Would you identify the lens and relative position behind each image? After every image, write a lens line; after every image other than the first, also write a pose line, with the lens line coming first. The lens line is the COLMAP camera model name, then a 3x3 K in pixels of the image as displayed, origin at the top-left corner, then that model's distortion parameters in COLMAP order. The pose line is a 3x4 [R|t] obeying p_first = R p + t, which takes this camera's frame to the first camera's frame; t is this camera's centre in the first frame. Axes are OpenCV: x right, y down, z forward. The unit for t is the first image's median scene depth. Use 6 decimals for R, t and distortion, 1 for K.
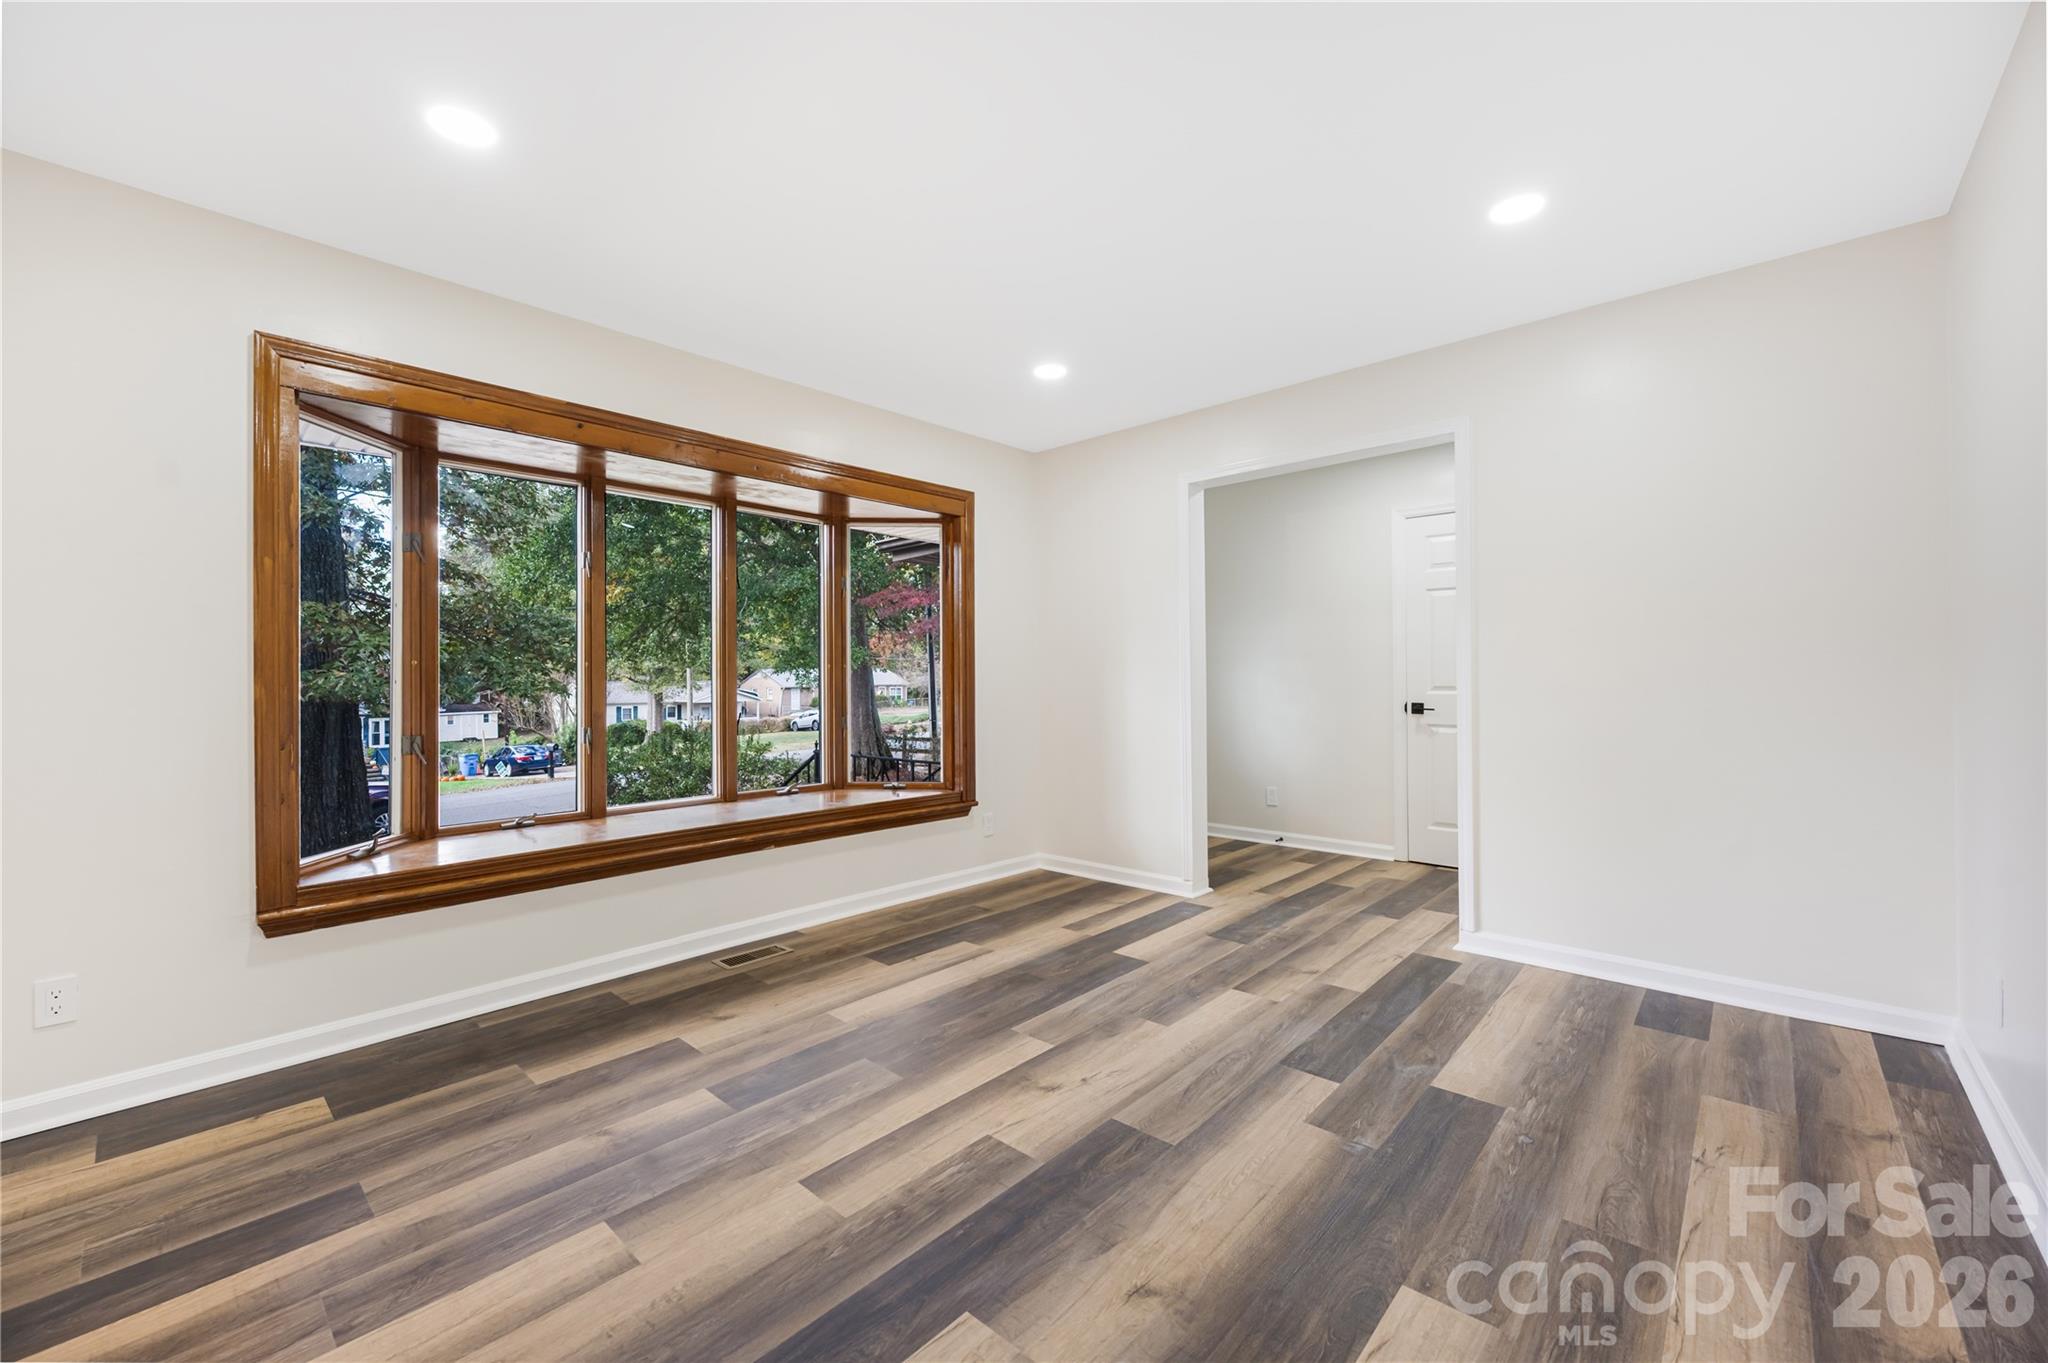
lens RADIAL K [[836.1, 0, 1017.8], [0, 836.1, 687.2], [0, 0, 1]] dist [0.000554, 0.000097]
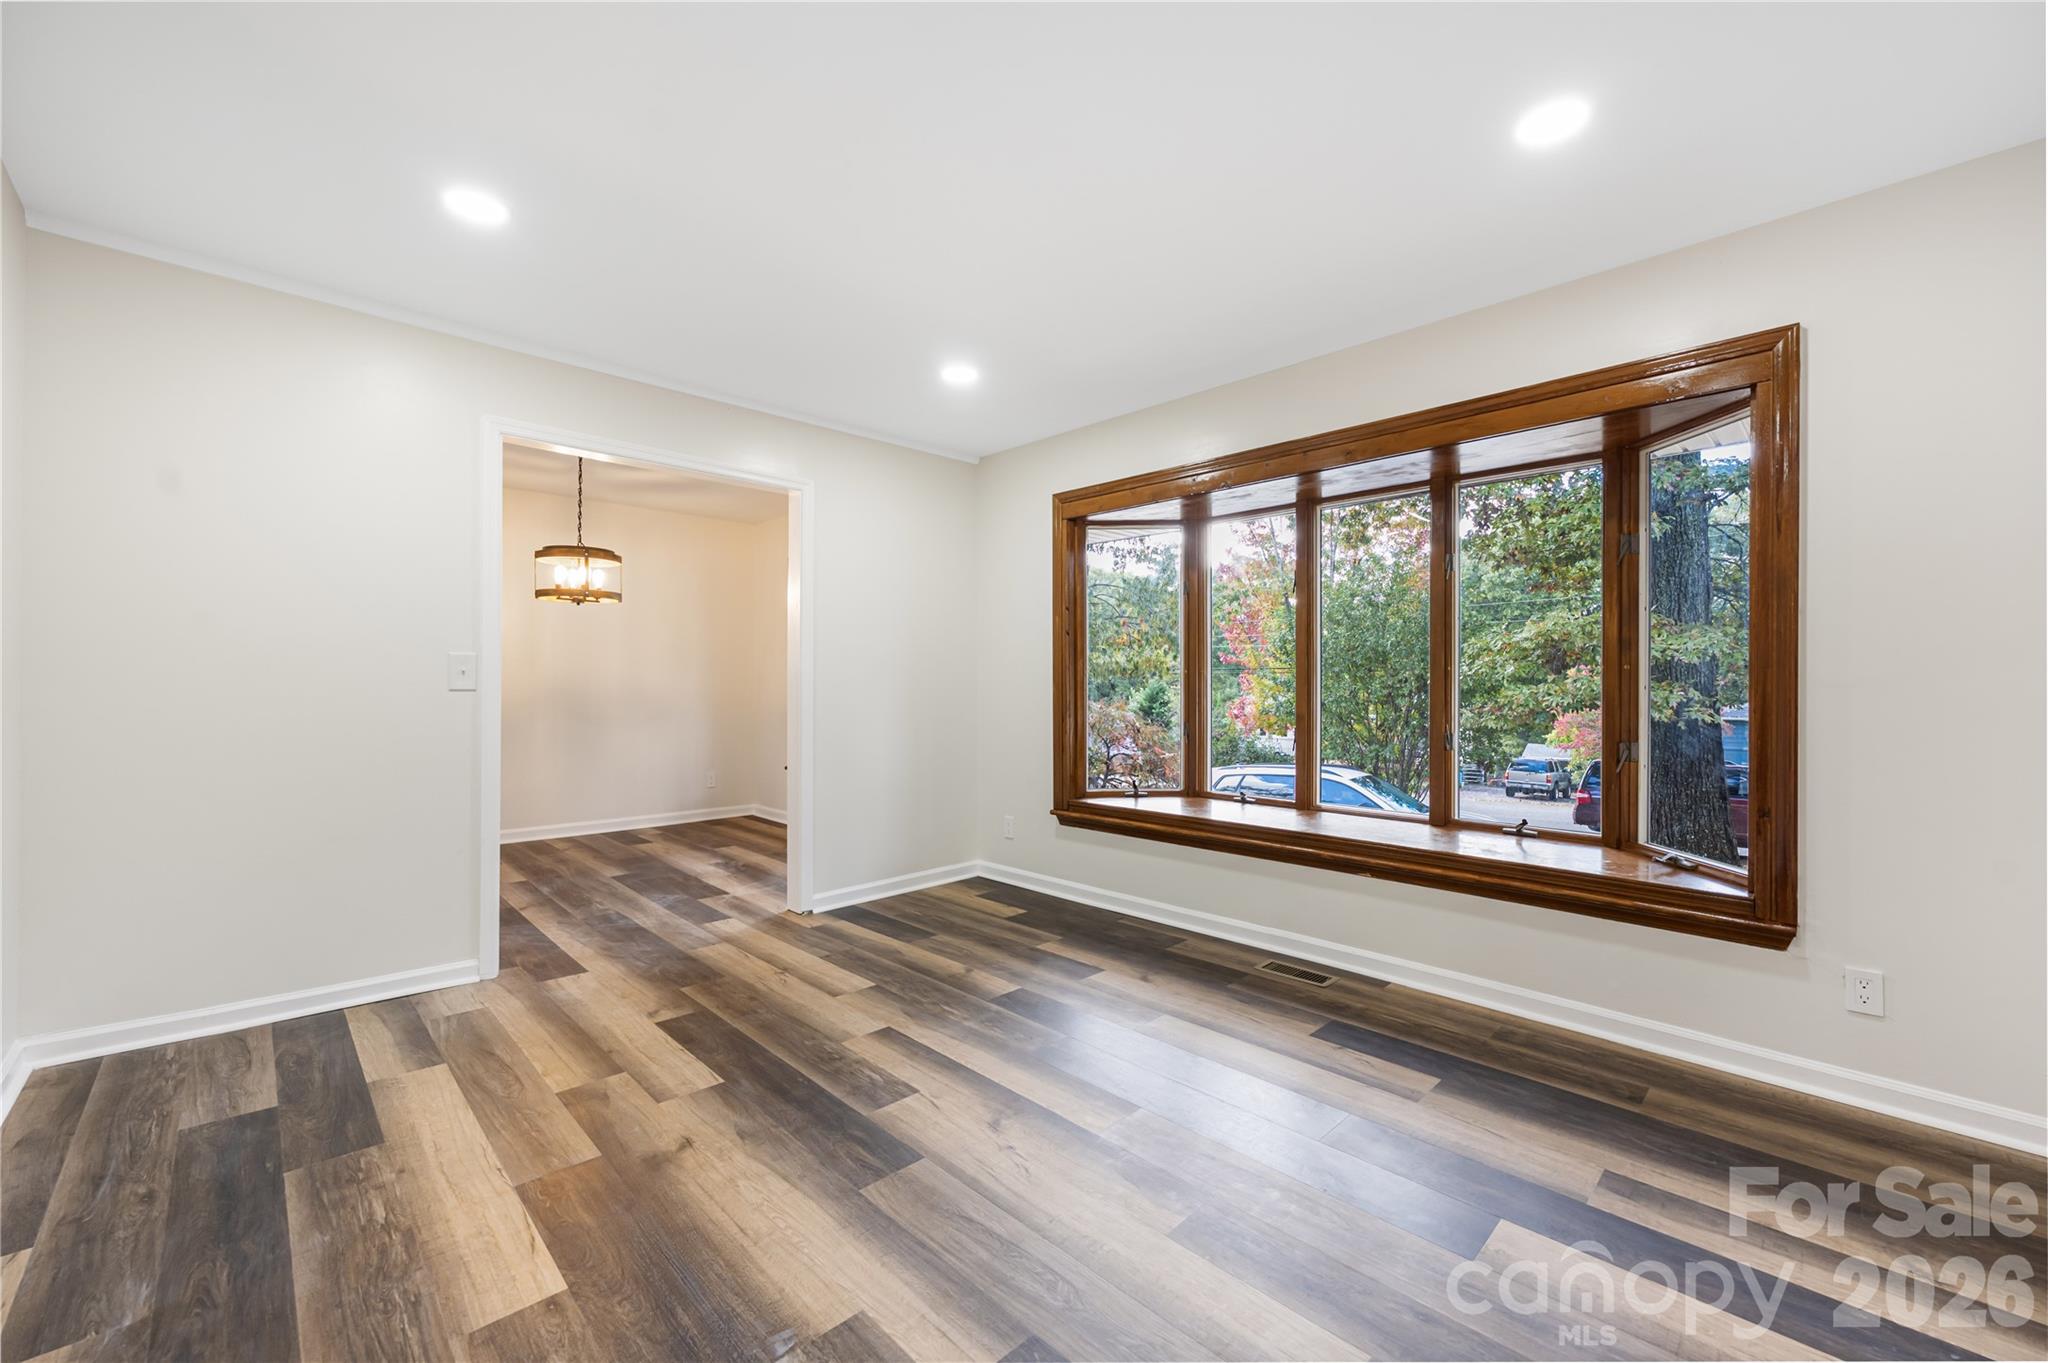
lens RADIAL K [[836.1, 0, 1017.8], [0, 836.1, 687.2], [0, 0, 1]] dist [0.000554, 0.000097]
pose [[-0.092154, 0.007489, -0.995717, 0.772358], [-0.010316, 0.999911, 0.008475, -0.012462], [0.995691, 0.011053, -0.092069, 0.891192]]
